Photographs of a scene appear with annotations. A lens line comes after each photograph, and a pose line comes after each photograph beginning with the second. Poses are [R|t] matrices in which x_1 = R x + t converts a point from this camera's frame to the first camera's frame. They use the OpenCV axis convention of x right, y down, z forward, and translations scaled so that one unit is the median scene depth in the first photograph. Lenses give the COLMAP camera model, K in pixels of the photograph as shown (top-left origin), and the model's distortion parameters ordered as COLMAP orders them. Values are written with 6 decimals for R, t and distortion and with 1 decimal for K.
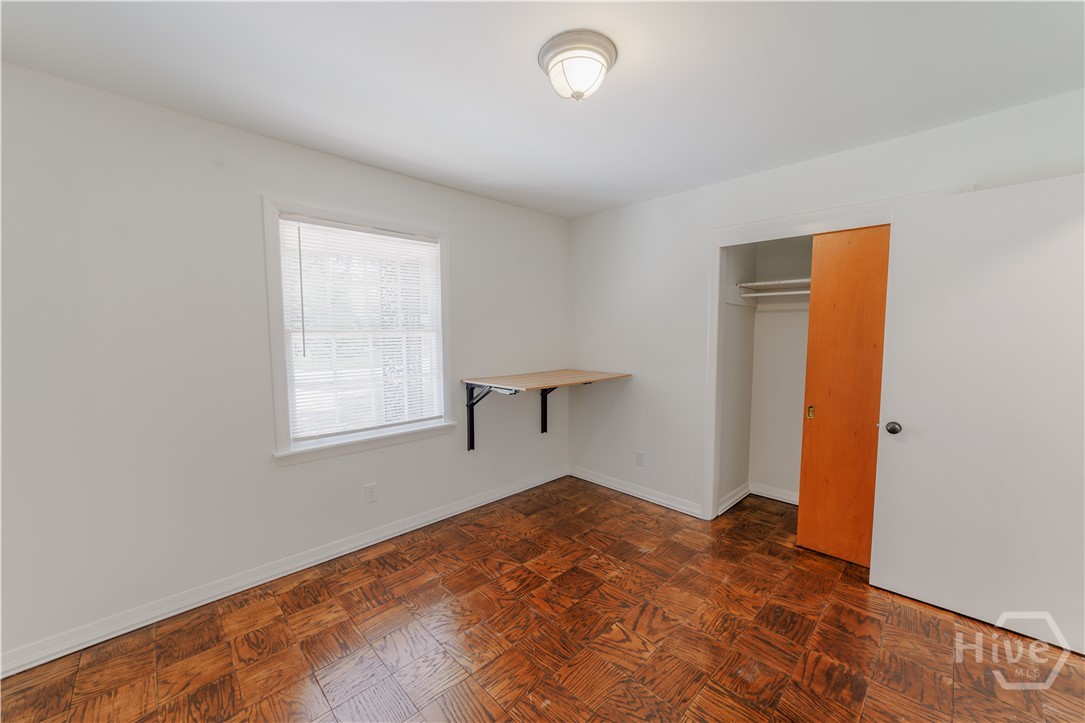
lens RADIAL K [[424.1, 0, 545.7], [0, 424.1, 360.7], [0, 0, 1]] dist [0.001161, 0.000159]
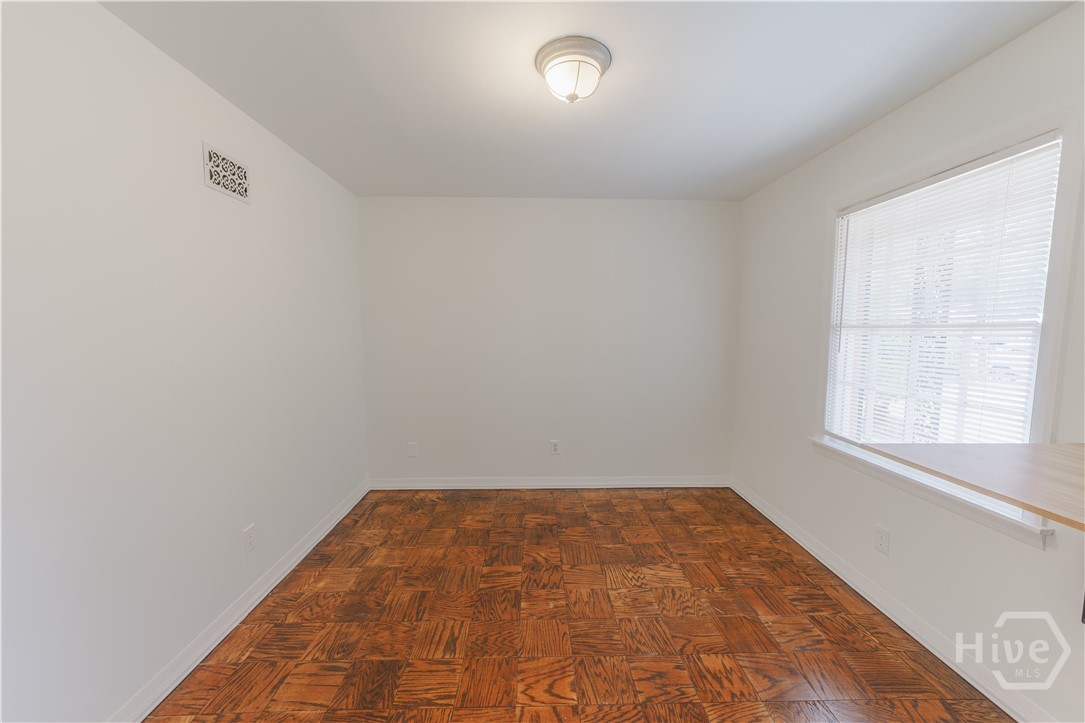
lens RADIAL K [[424.1, 0, 542.8], [0, 424.1, 362.0], [0, 0, 1]] dist [0.001161, 0.000159]
pose [[-0.695126, 0.057064, -0.716620, 0.785465], [-0.048876, 0.990787, 0.126305, -0.102252], [0.717225, 0.122824, -0.685932, 1.517727]]
